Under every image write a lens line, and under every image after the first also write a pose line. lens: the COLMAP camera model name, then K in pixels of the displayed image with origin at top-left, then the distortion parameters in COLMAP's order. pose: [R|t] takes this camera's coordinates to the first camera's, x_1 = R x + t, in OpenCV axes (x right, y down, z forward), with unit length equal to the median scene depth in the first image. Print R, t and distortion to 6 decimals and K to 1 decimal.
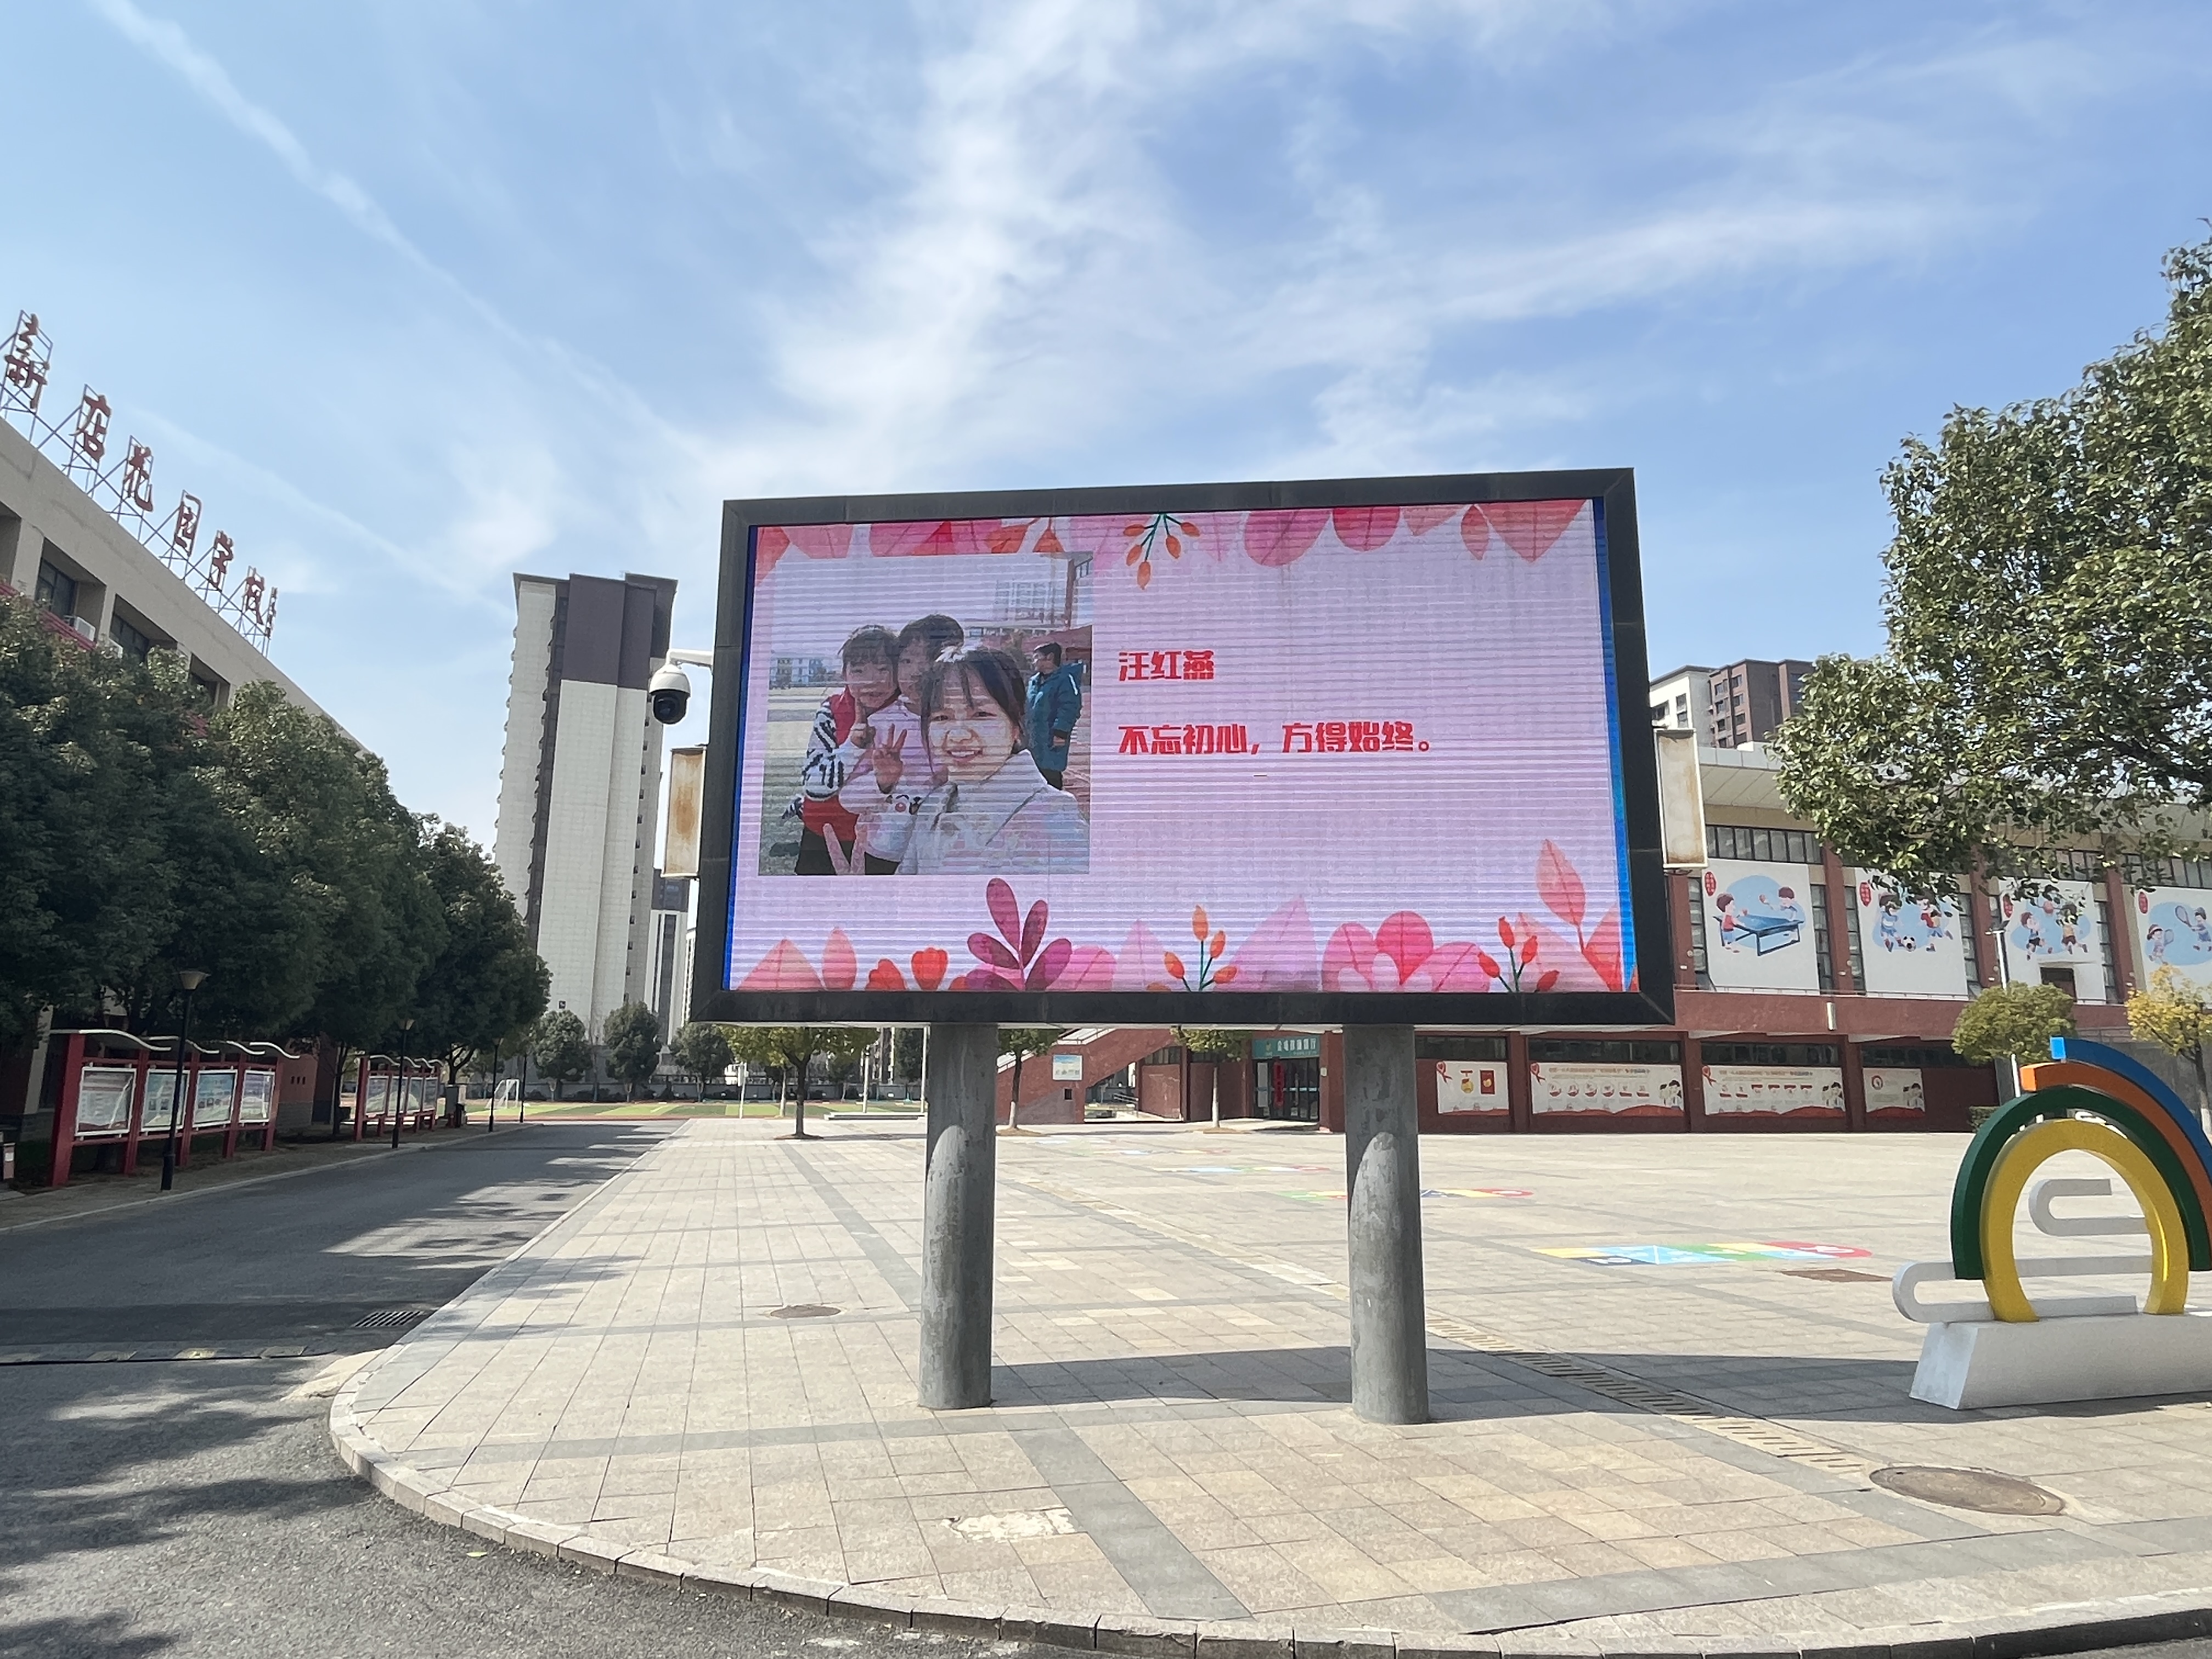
lens RADIAL K [[1307.7, 0, 1091.8], [0, 1307.7, 829.0], [0, 0, 1]] dist [-0.000047, -0.000617]
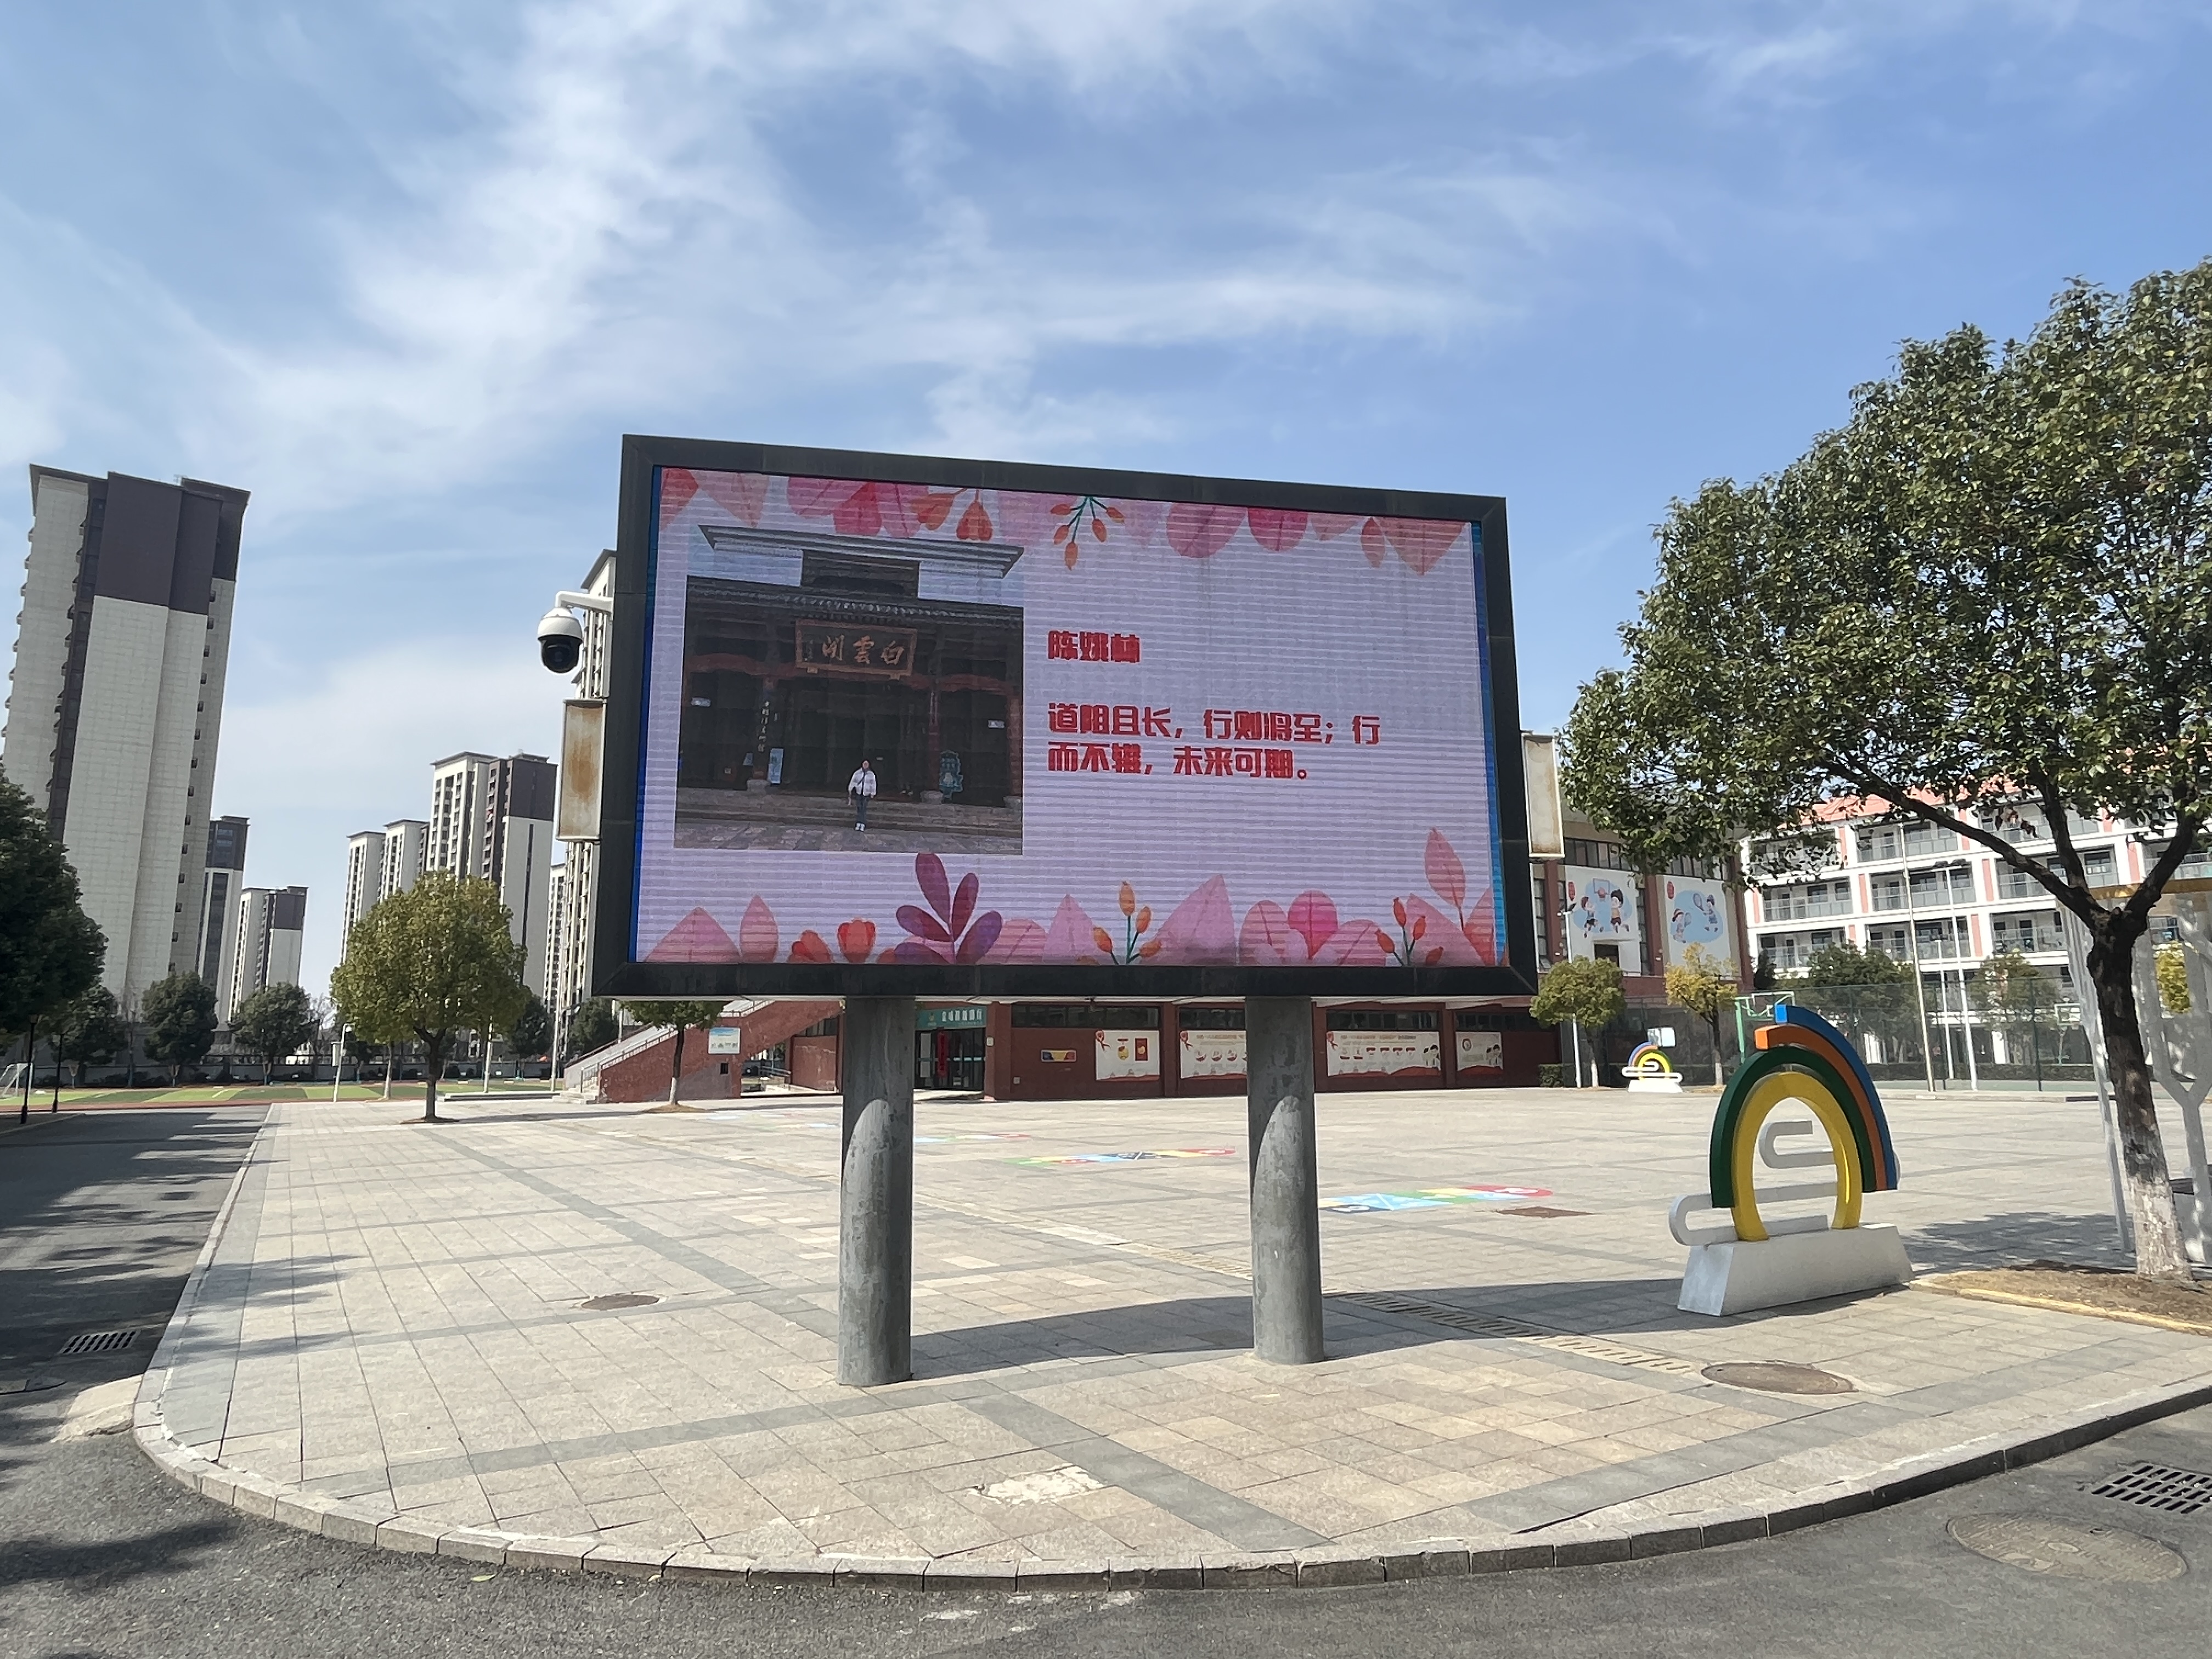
lens RADIAL K [[1307.7, 0, 1091.8], [0, 1307.7, 829.0], [0, 0, 1]] dist [-0.000047, -0.000617]
pose [[0.963073, 0.030405, 0.267516, -0.221097], [-0.036243, 0.999200, 0.016912, 0.000057], [-0.266788, -0.025983, 0.963405, 0.012862]]
